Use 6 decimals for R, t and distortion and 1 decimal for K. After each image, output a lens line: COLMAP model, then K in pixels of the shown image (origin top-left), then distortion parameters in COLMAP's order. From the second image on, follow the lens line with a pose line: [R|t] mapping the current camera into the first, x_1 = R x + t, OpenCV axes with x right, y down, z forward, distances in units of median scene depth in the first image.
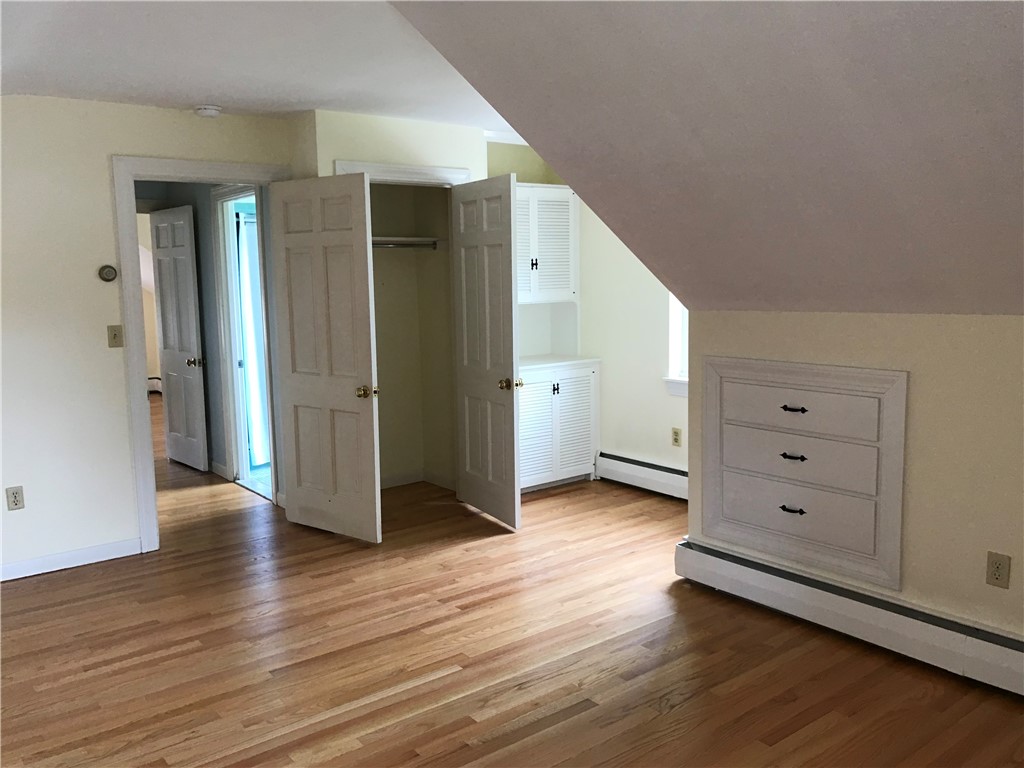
lens RADIAL K [[836.9, 0, 512.0], [0, 836.9, 384.0], [0, 0, 1]] dist [0.010227, -0.003644]
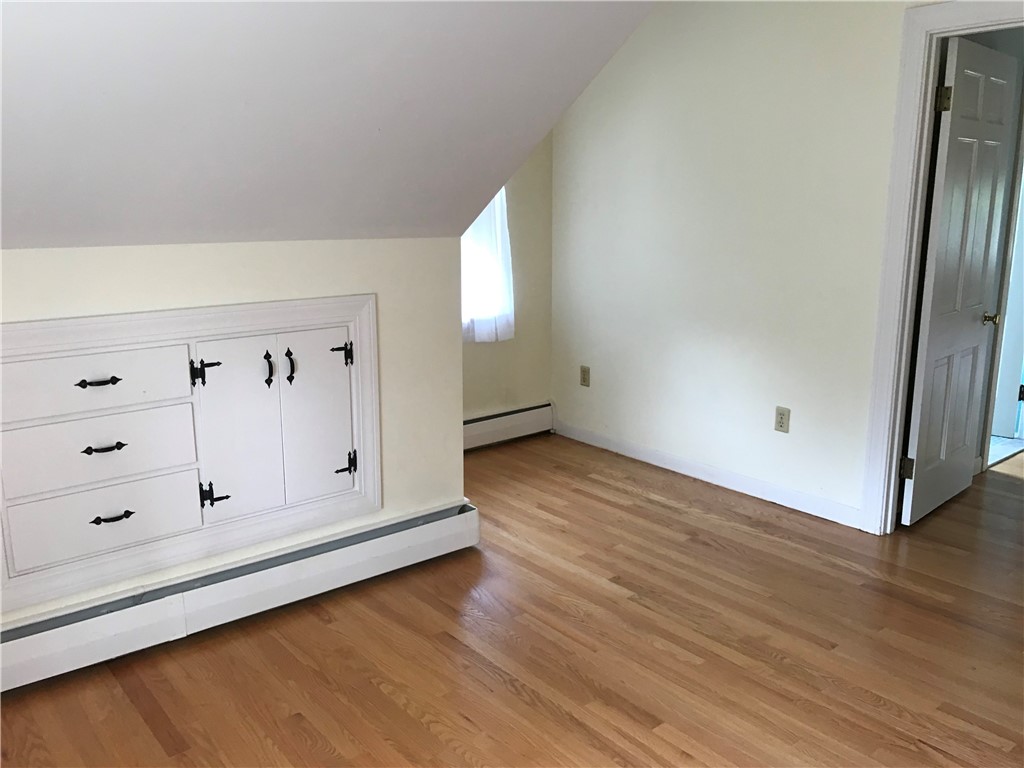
lens RADIAL K [[836.9, 0, 512.0], [0, 836.9, 384.0], [0, 0, 1]] dist [0.010227, -0.003644]
pose [[-0.045247, -0.186547, 0.981403, -0.387201], [0.124991, 0.973632, 0.190833, -0.061585], [-0.991126, 0.131301, -0.020737, 0.655412]]
